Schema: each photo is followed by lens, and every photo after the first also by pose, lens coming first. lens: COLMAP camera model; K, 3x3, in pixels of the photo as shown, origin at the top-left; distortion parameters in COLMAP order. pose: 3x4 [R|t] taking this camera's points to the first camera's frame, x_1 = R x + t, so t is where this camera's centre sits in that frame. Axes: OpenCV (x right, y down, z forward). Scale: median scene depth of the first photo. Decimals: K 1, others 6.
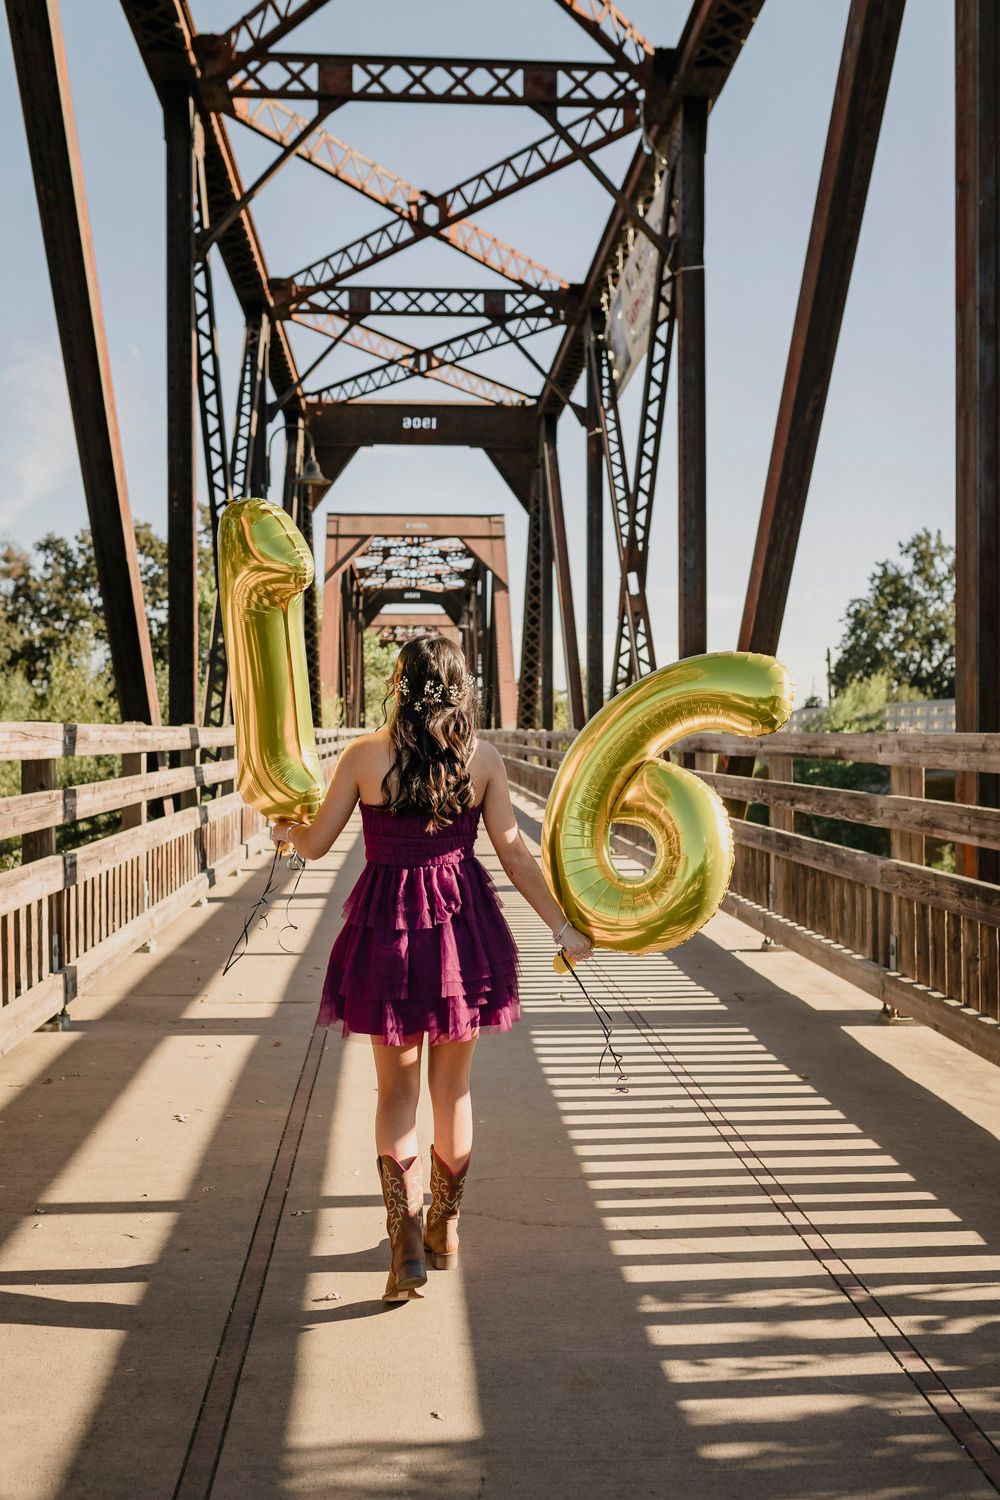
lens RADIAL K [[1464.4, 0, 498.9], [0, 1464.4, 726.5], [0, 0, 1]] dist [0.006034, 0.018579]
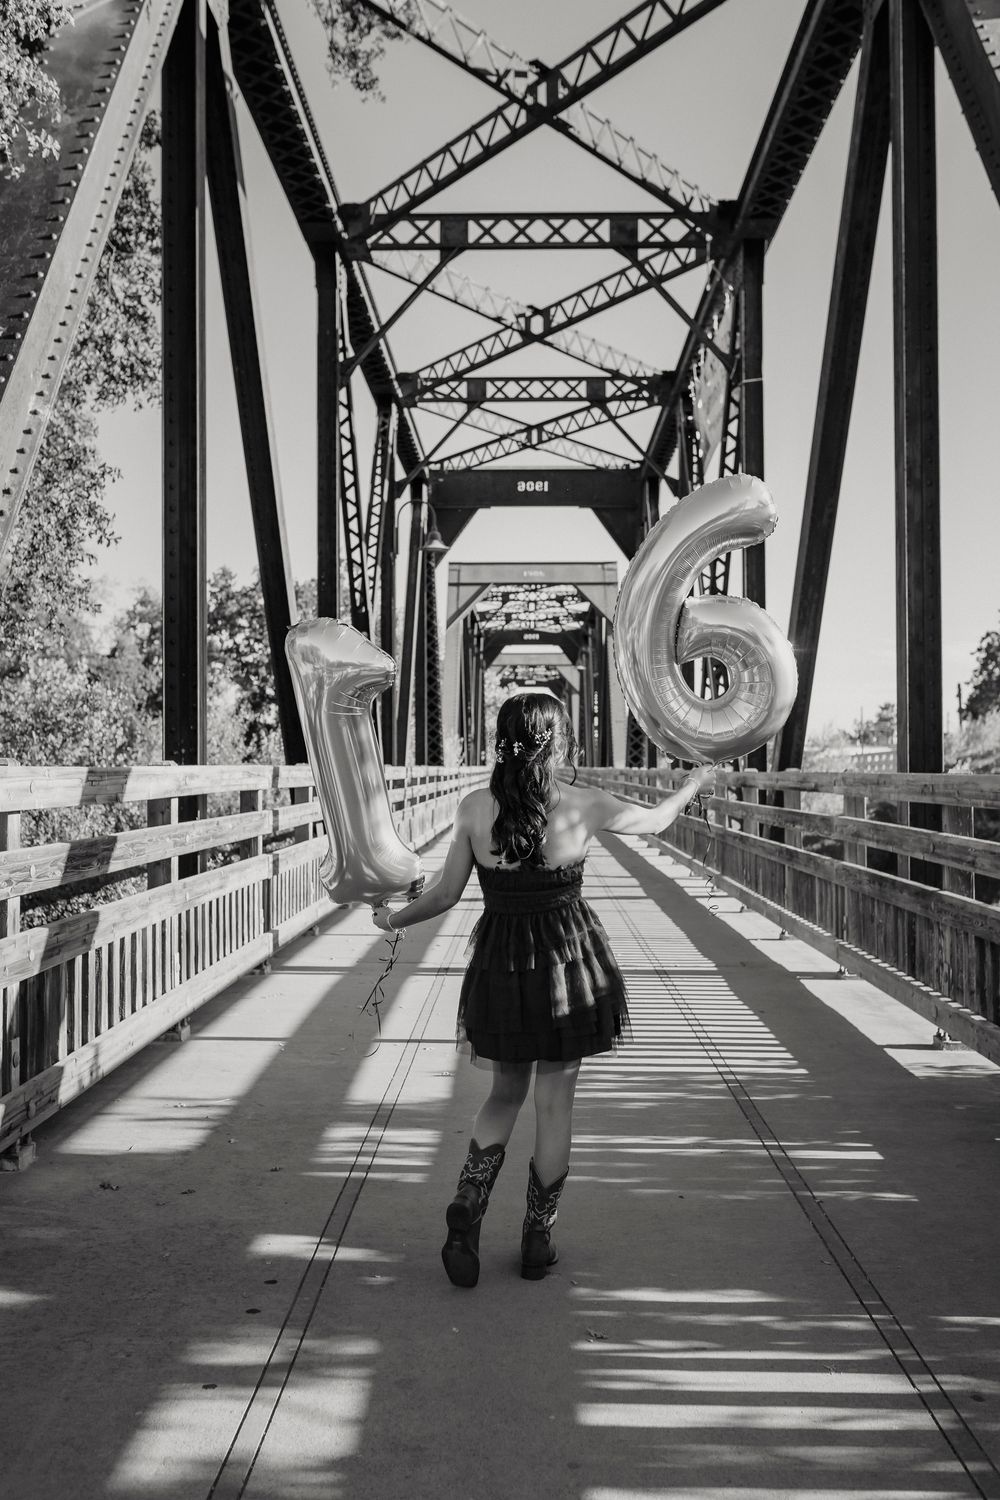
lens RADIAL K [[1464.4, 0, 498.9], [0, 1464.4, 726.5], [0, 0, 1]] dist [0.006034, 0.018579]
pose [[0.996554, -0.002679, -0.082909, 0.016343], [0.000561, 0.999673, -0.025559, -0.001093], [0.082950, 0.025425, 0.996229, -0.128199]]
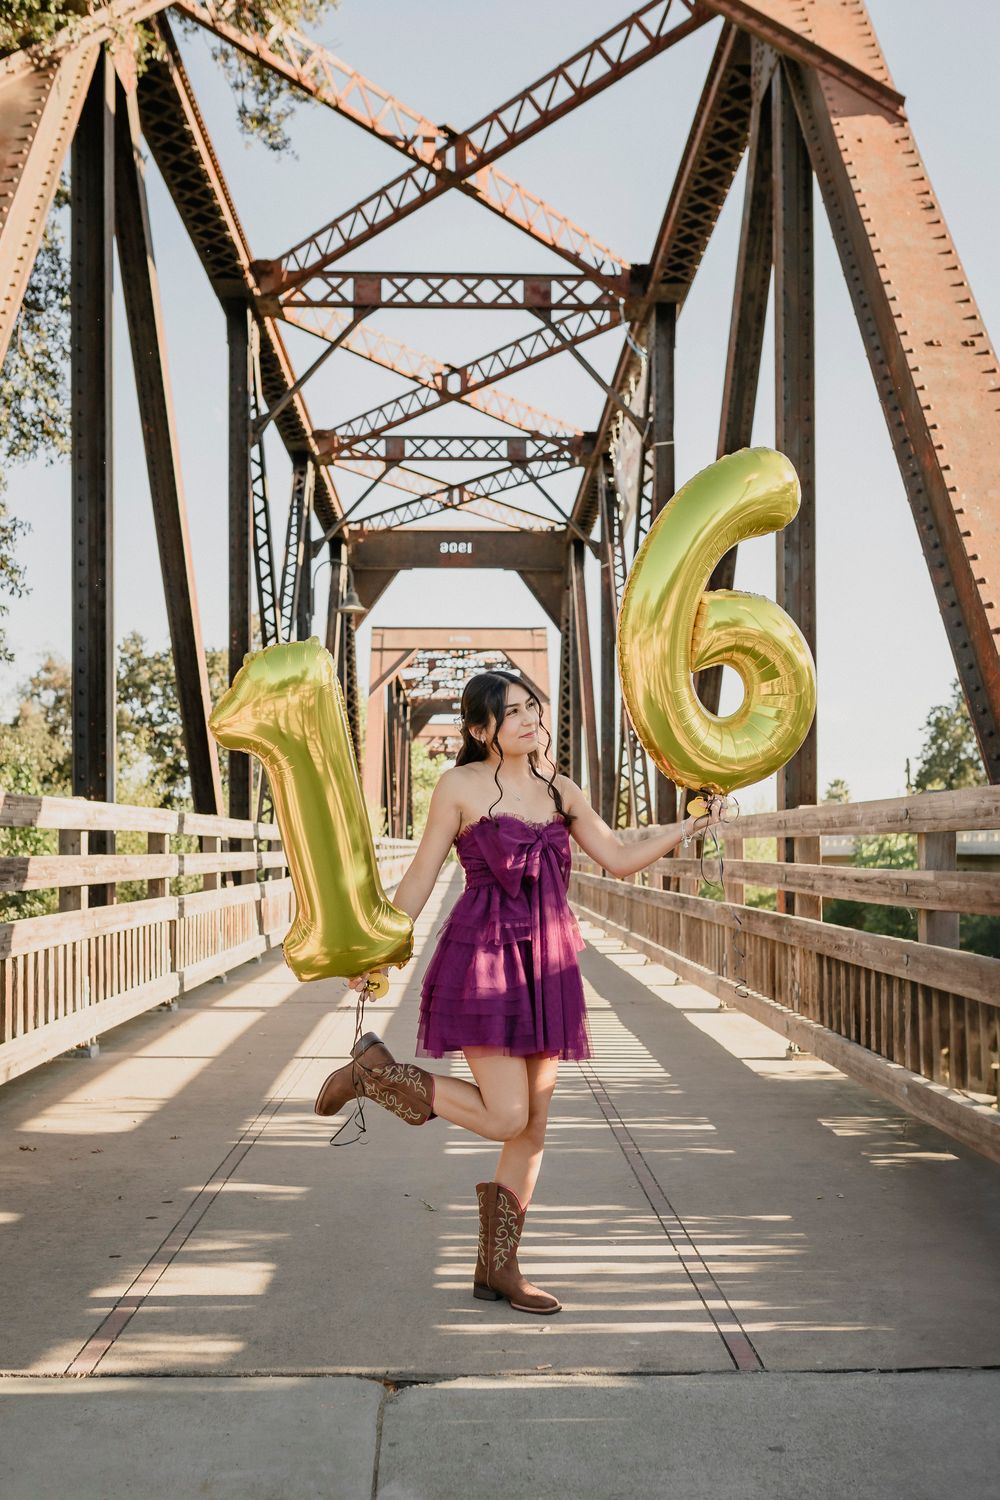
lens RADIAL K [[1543.1, 0, 507.1], [0, 1543.1, 810.7], [0, 0, 1]] dist [0.007331, 0.012300]
pose [[0.999475, -0.001047, -0.032368, 0.029116], [0.000398, 0.999799, -0.020056, 0.008317], [0.032383, 0.020033, 0.999275, -0.170717]]
